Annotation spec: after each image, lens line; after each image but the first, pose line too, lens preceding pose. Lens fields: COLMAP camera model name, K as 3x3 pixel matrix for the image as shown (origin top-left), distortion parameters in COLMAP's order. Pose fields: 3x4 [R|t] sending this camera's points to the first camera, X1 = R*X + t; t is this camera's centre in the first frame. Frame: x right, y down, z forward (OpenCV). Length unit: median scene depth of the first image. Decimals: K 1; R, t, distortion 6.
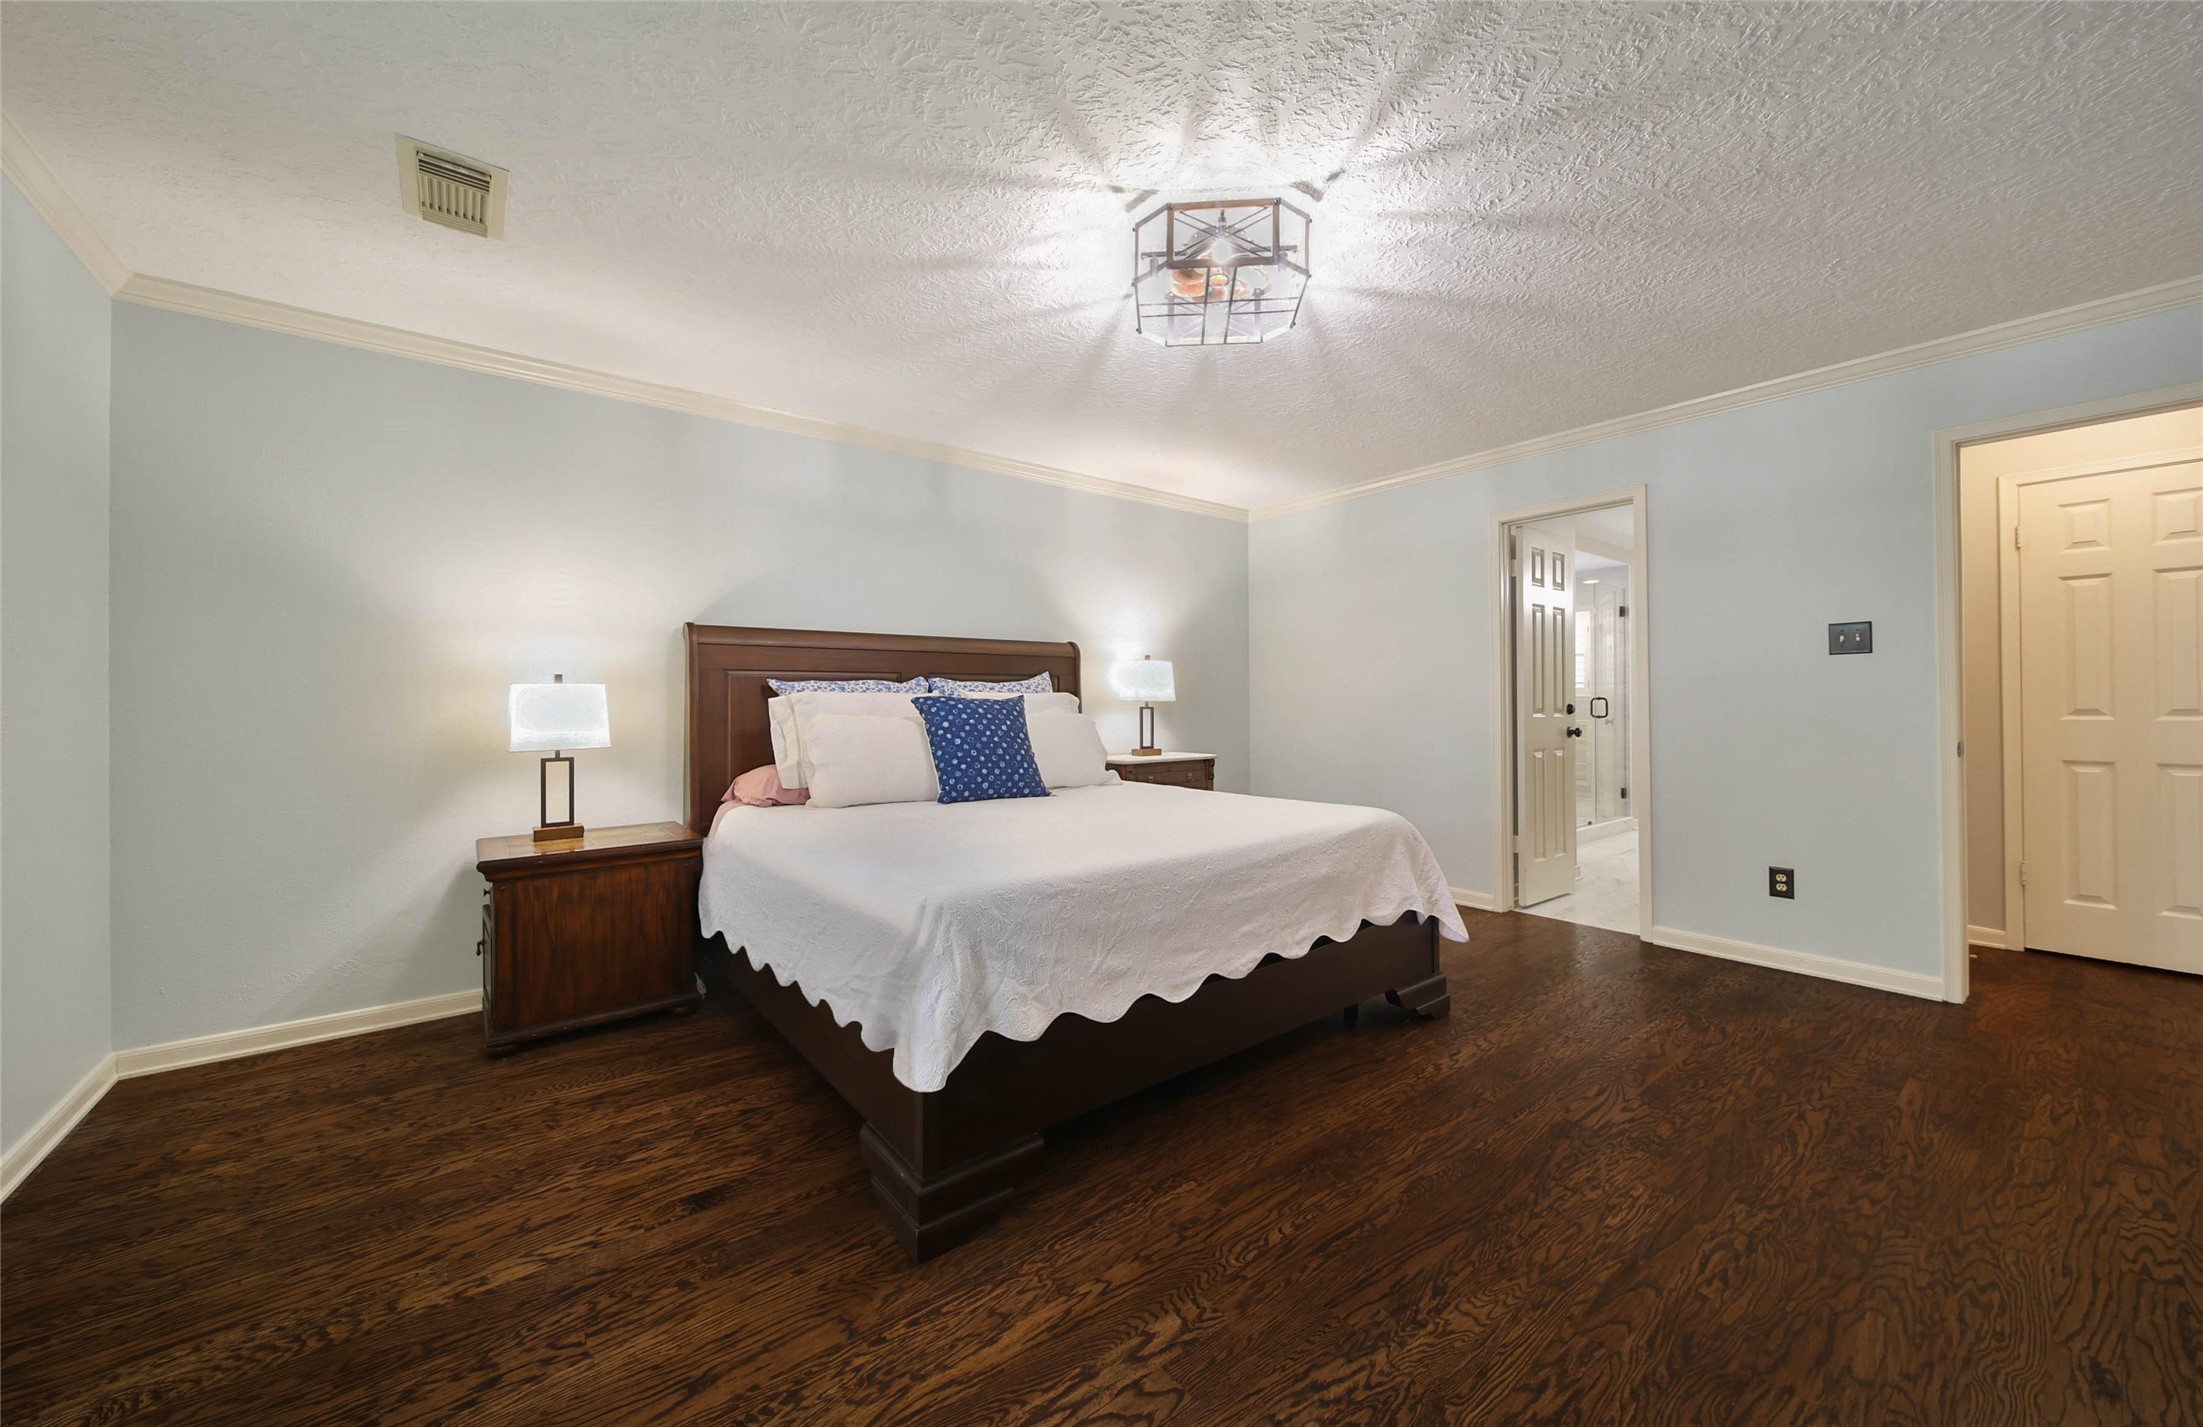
lens RADIAL K [[792.5, 0, 1091.1], [0, 792.5, 699.1], [0, 0, 1]] dist [-0.002205, -0.000262]
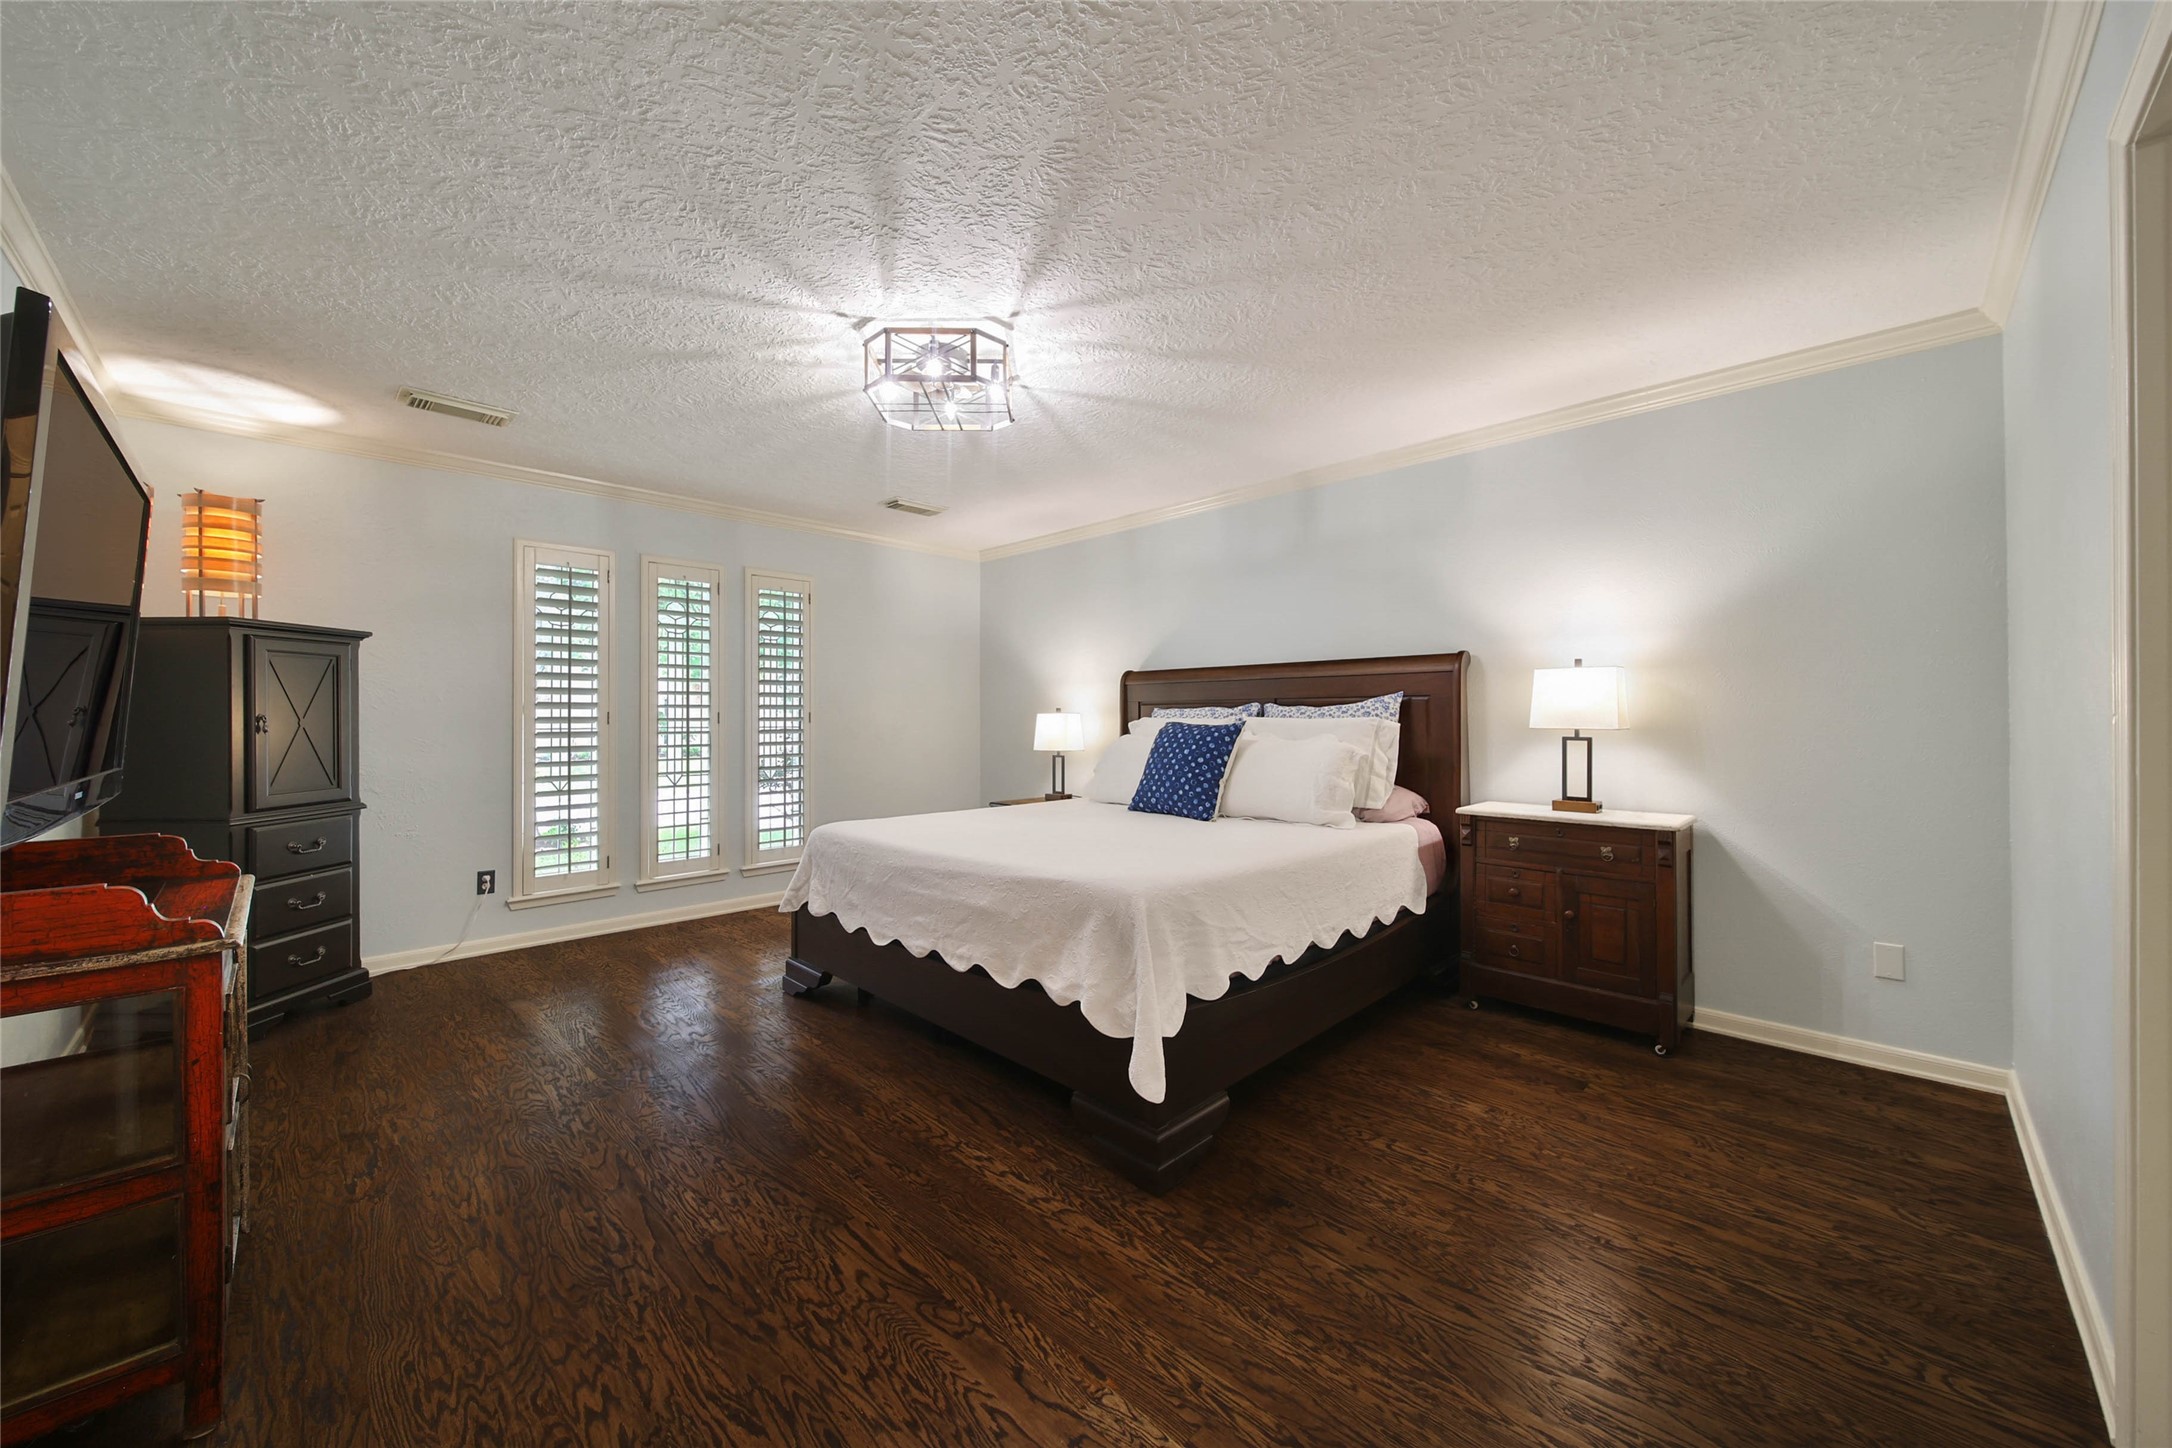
lens RADIAL K [[796.0, 0, 1093.9], [0, 796.0, 714.5], [0, 0, 1]] dist [-0.000749, -0.000007]
pose [[0.132926, 0.003502, -0.991120, 1.411199], [0.004223, 0.999983, 0.004099, -0.029187], [0.991117, -0.004731, 0.132909, 1.076271]]
